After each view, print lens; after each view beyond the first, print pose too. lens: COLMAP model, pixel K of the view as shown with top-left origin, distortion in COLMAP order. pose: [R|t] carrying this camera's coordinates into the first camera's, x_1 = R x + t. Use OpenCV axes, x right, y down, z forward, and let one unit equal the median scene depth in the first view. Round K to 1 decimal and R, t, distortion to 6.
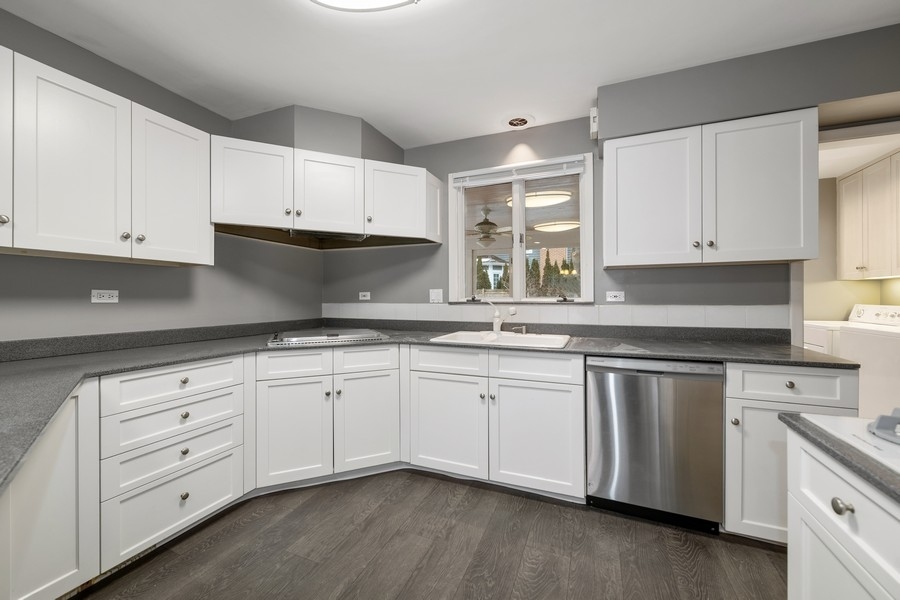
lens RADIAL K [[354.2, 0, 450.3], [0, 354.2, 298.0], [0, 0, 1]] dist [0.004477, -0.000909]
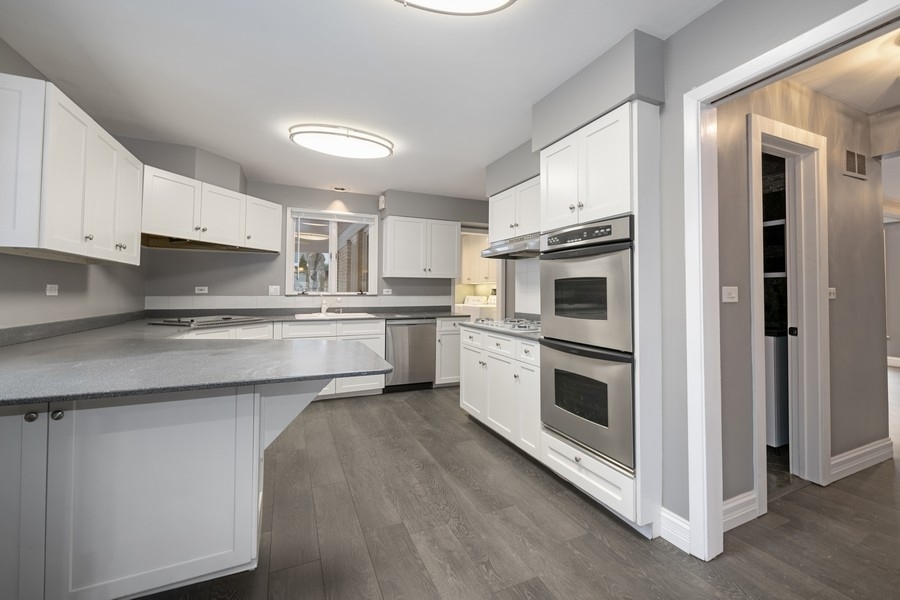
lens RADIAL K [[354.2, 0, 447.4], [0, 354.2, 296.7], [0, 0, 1]] dist [0.004477, -0.000909]
pose [[0.691722, -0.005473, 0.722143, -0.694668], [-0.004439, 0.999920, 0.011831, -0.001586], [-0.722150, -0.011389, 0.691643, -0.564650]]
